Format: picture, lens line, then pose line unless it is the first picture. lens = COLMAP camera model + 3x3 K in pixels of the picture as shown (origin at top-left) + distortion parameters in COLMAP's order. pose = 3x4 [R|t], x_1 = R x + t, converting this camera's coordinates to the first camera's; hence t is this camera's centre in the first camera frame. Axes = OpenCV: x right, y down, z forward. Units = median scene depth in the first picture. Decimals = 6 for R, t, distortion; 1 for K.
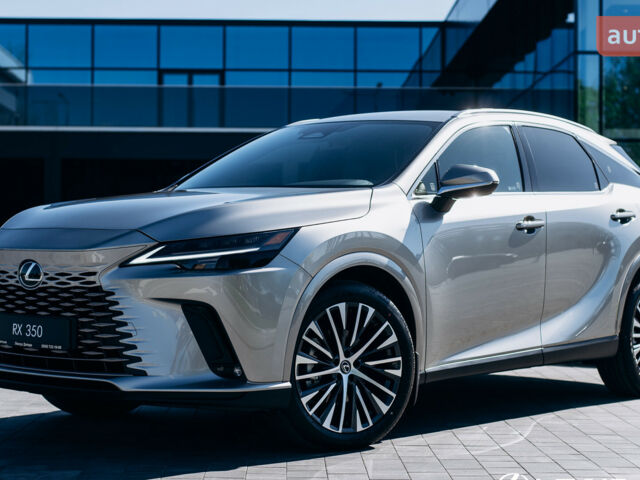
lens RADIAL K [[1795.0, 0, 324.4], [0, 1795.0, 242.6], [0, 0, 1]] dist [0.011375, 0.000000]
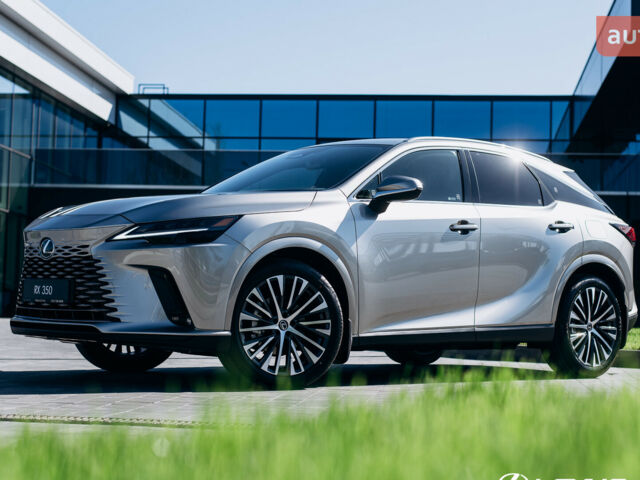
lens RADIAL K [[1795.0, 0, 317.6], [0, 1795.0, 236.4], [0, 0, 1]] dist [0.011375, 0.000000]
pose [[0.983771, 0.010081, -0.179143, 0.267782], [-0.021301, 0.997922, -0.060814, 0.083622], [0.178158, 0.063643, 0.981942, -0.273622]]
